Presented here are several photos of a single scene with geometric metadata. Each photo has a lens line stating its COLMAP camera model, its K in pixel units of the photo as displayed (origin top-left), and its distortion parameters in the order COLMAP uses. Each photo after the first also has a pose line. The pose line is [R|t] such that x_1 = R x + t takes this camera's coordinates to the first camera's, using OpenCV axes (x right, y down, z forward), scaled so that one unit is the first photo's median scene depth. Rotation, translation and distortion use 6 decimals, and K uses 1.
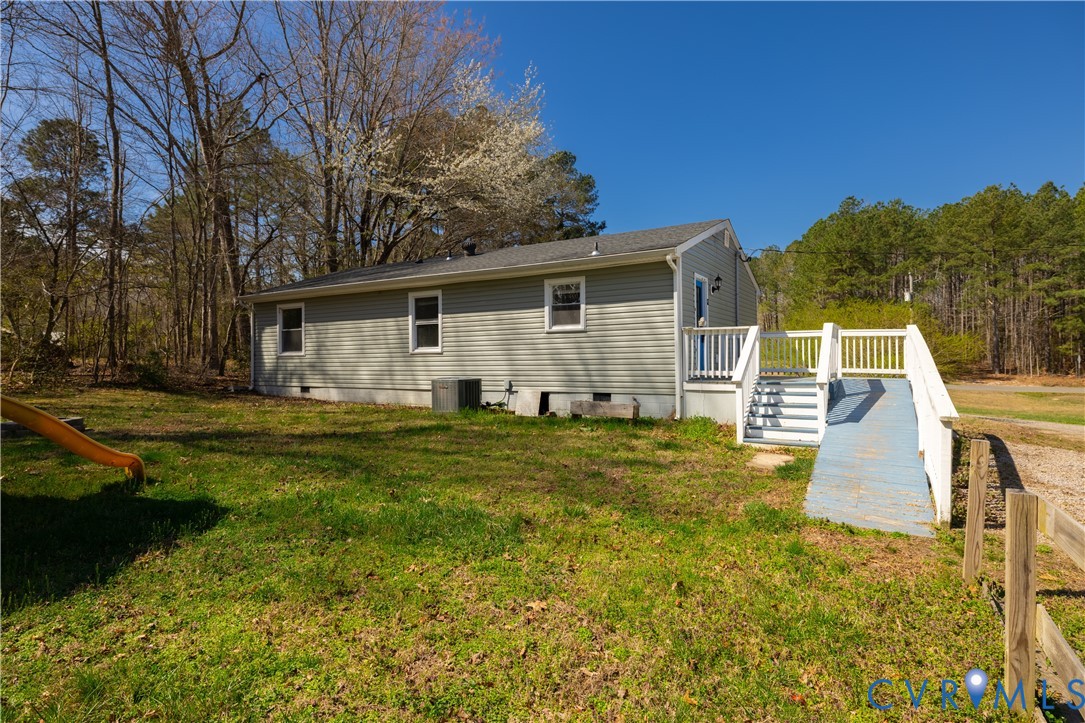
lens RADIAL K [[583.6, 0, 551.3], [0, 583.6, 363.7], [0, 0, 1]] dist [-0.000685, 0.000562]
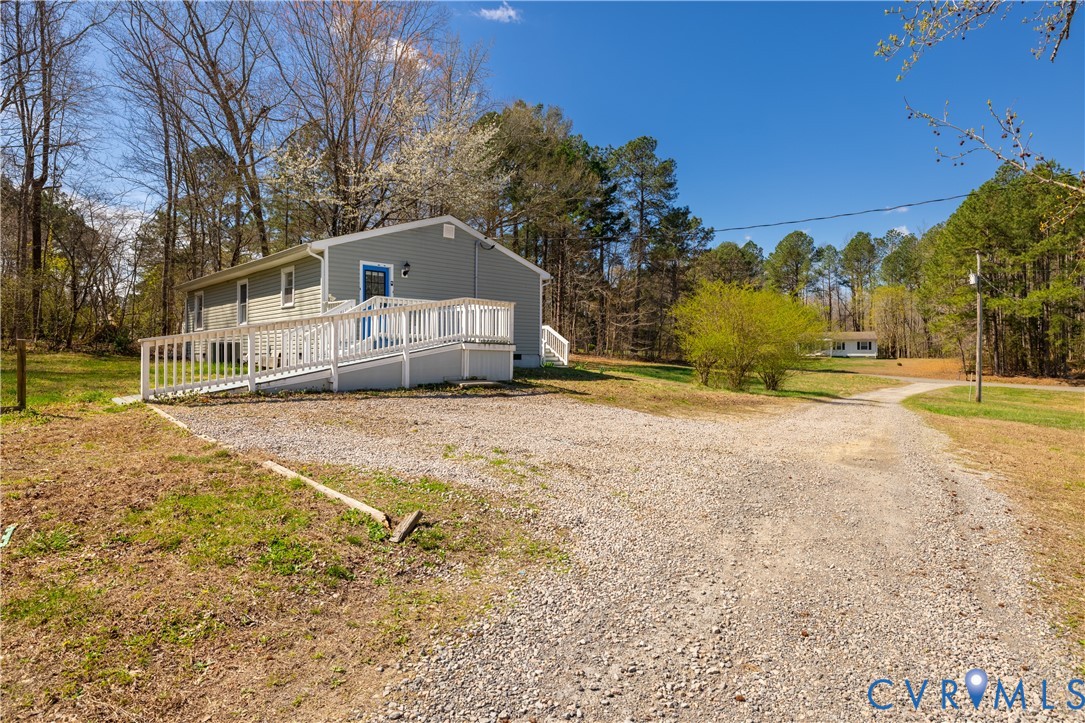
lens RADIAL K [[617.5, 0, 541.8], [0, 617.5, 356.3], [0, 0, 1]] dist [-0.002789, 0.001231]
pose [[0.958680, 0.015406, -0.284068, 0.693689], [-0.017300, 0.999842, -0.004161, 0.036501], [0.283959, 0.008903, 0.958795, -0.127493]]
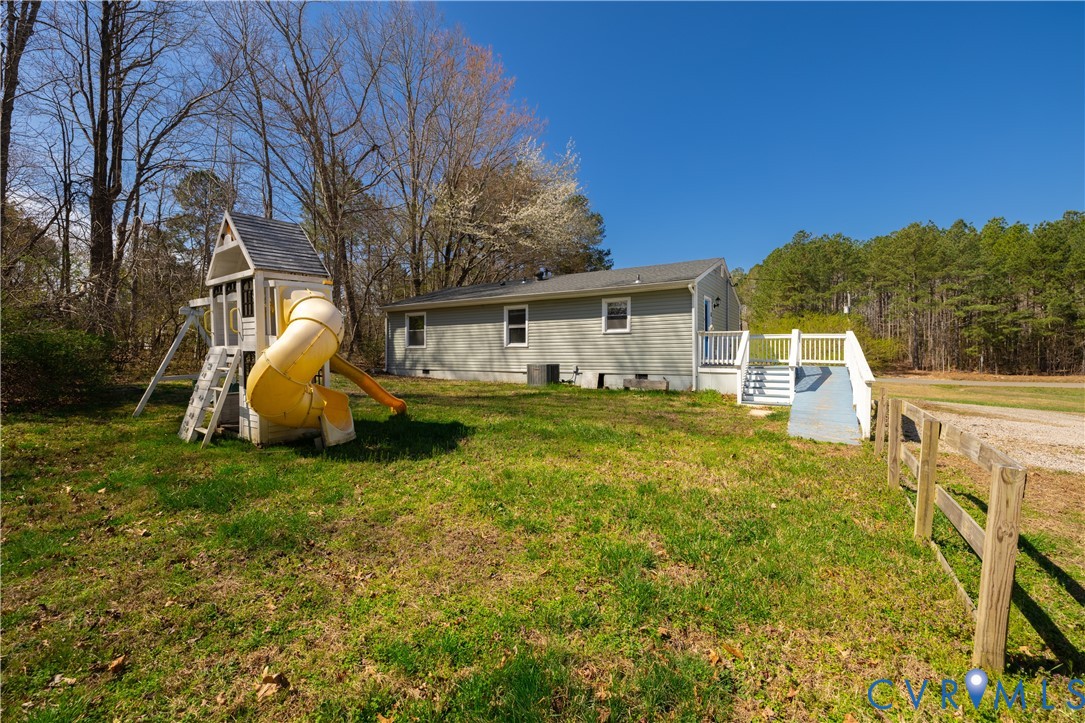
lens RADIAL K [[461.3, 0, 548.1], [0, 461.3, 362.2], [0, 0, 1]] dist [0.002914, -0.000156]
pose [[0.999678, 0.010537, -0.023081, -0.088231], [-0.010402, 0.999928, 0.005970, 0.009984], [0.023142, -0.005728, 0.999716, -0.140791]]
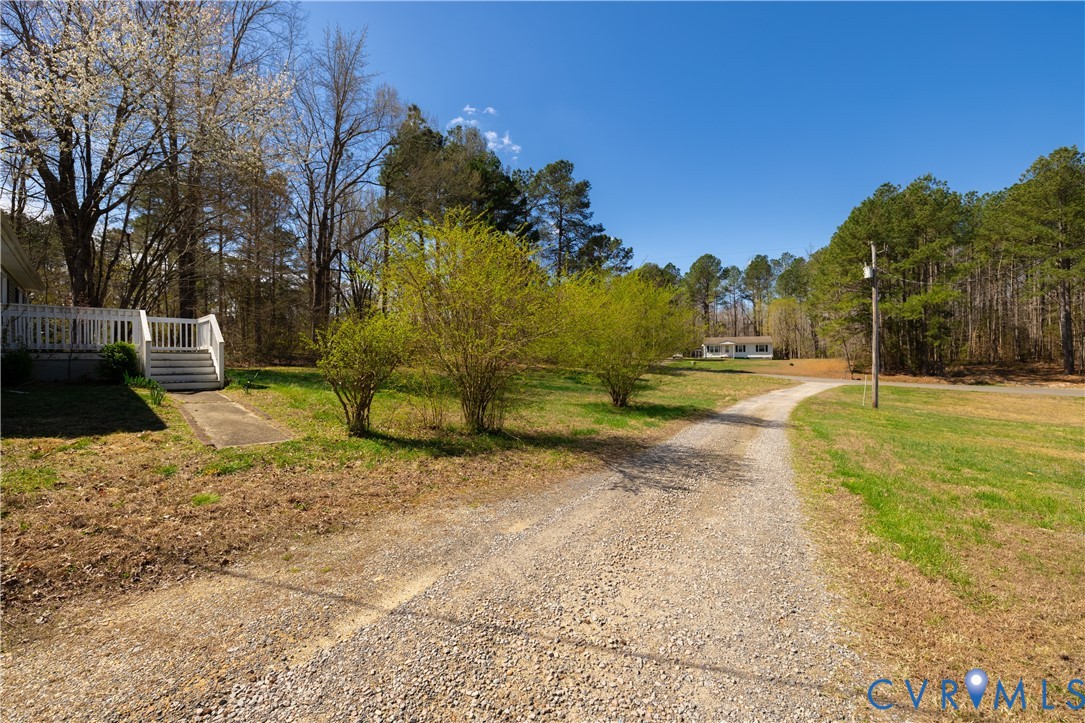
lens RADIAL K [[461.3, 0, 544.2], [0, 461.3, 358.0], [0, 0, 1]] dist [0.002914, -0.000156]
pose [[0.967075, 0.005113, -0.254441, 0.926747], [-0.007102, 0.999951, -0.006900, 0.018194], [0.254393, 0.008479, 0.967064, 0.778187]]
